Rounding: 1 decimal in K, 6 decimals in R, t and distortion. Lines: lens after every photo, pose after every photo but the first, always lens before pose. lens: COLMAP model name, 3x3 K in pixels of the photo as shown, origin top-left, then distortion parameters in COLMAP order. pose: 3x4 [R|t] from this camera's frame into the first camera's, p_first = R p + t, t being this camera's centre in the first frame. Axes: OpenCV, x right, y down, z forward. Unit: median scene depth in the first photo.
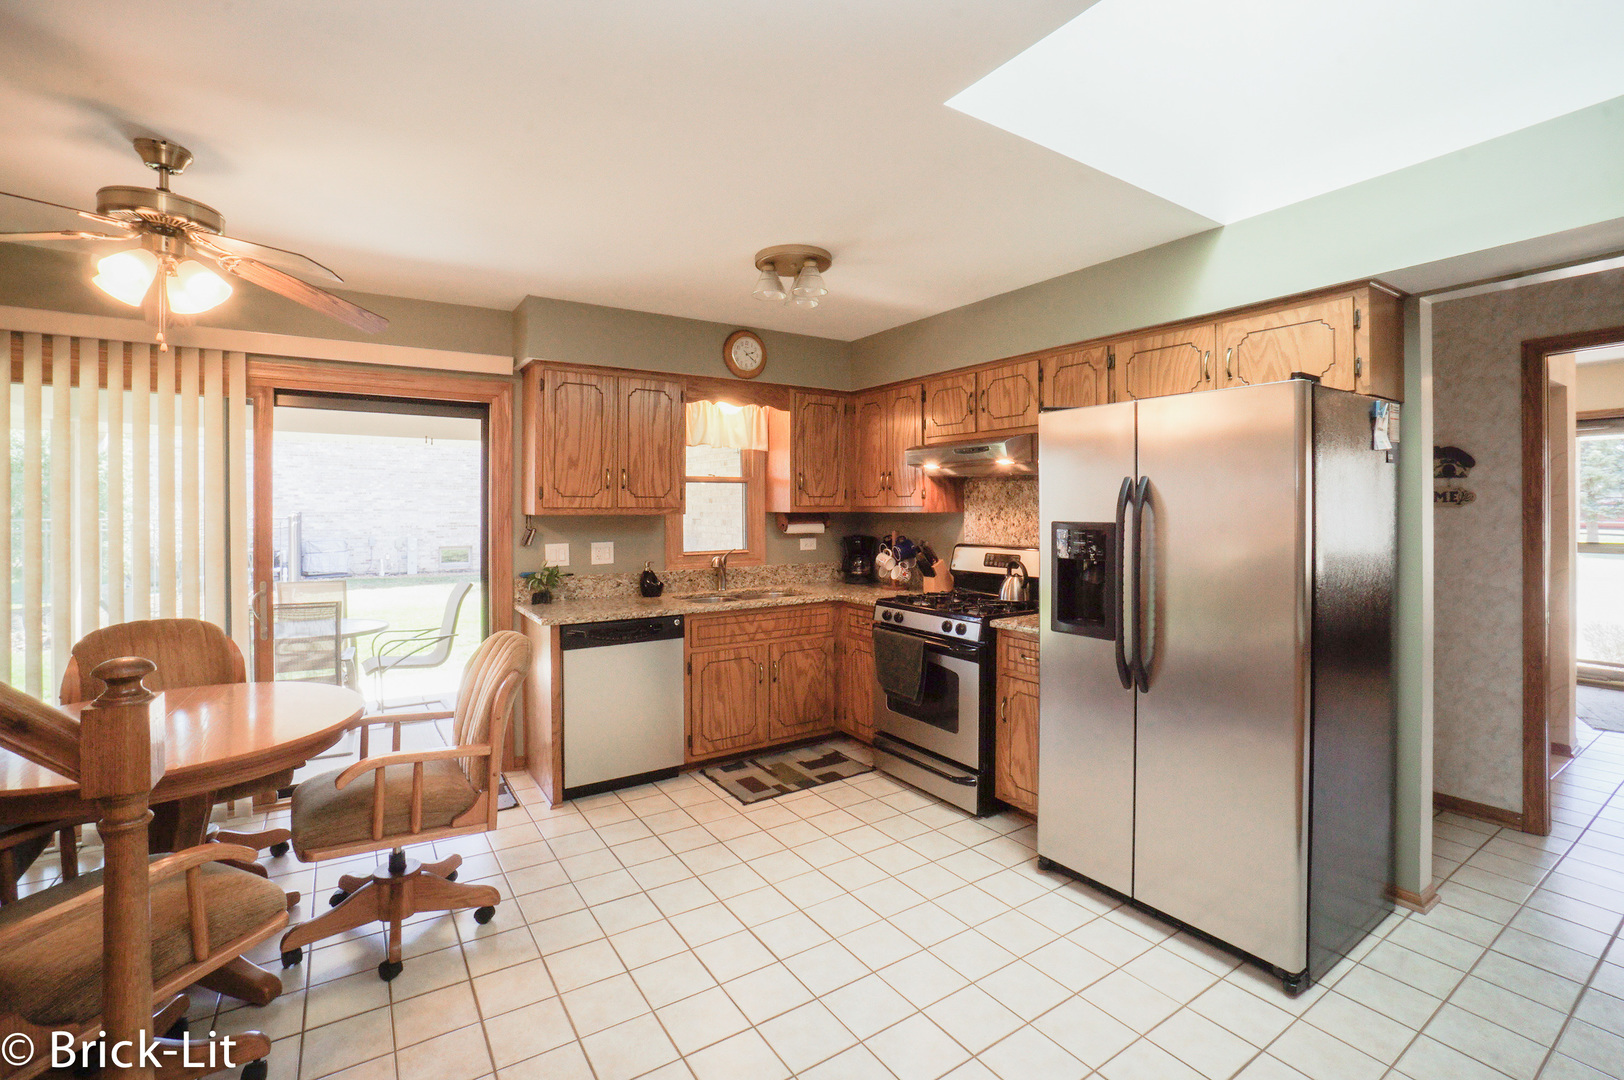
lens RADIAL K [[727.1, 0, 829.7], [0, 727.1, 512.5], [0, 0, 1]] dist [-0.050282, 0.007770]
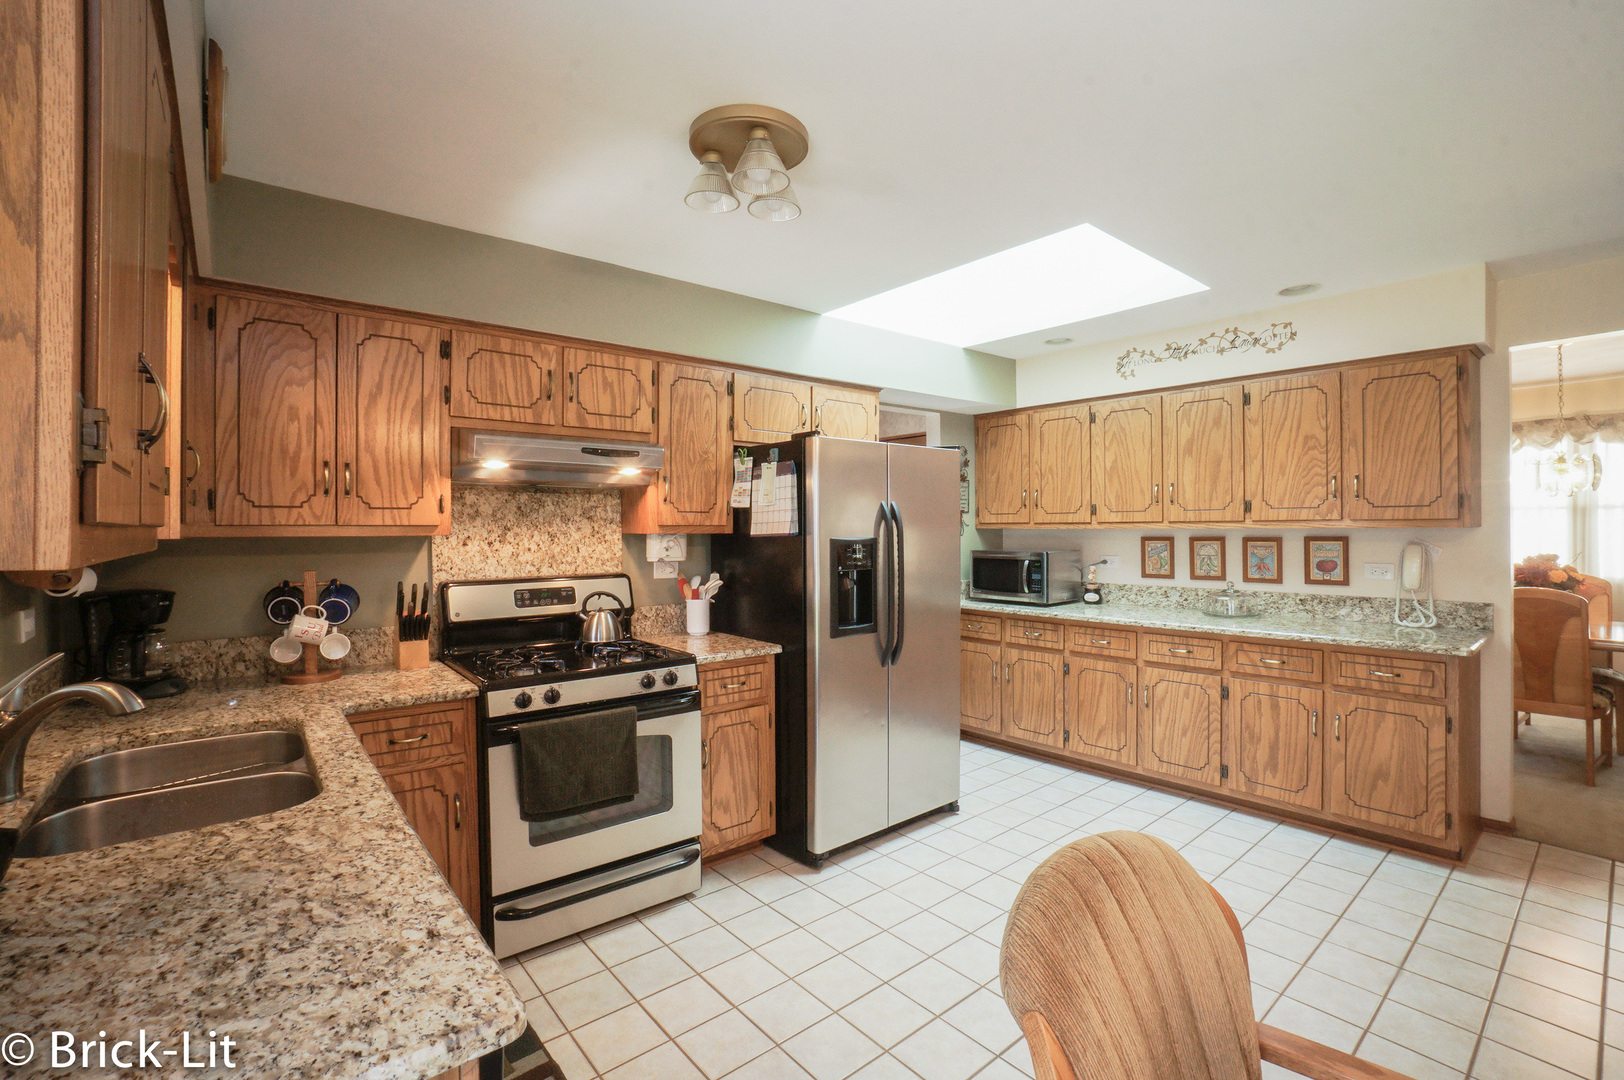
lens RADIAL K [[727.1, 0, 814.8], [0, 727.1, 530.9], [0, 0, 1]] dist [-0.050282, 0.007770]
pose [[-0.098892, -0.004575, 0.995088, -0.610693], [0.011736, 0.999915, 0.005763, -0.004506], [-0.995029, 0.012248, -0.098830, 0.887038]]
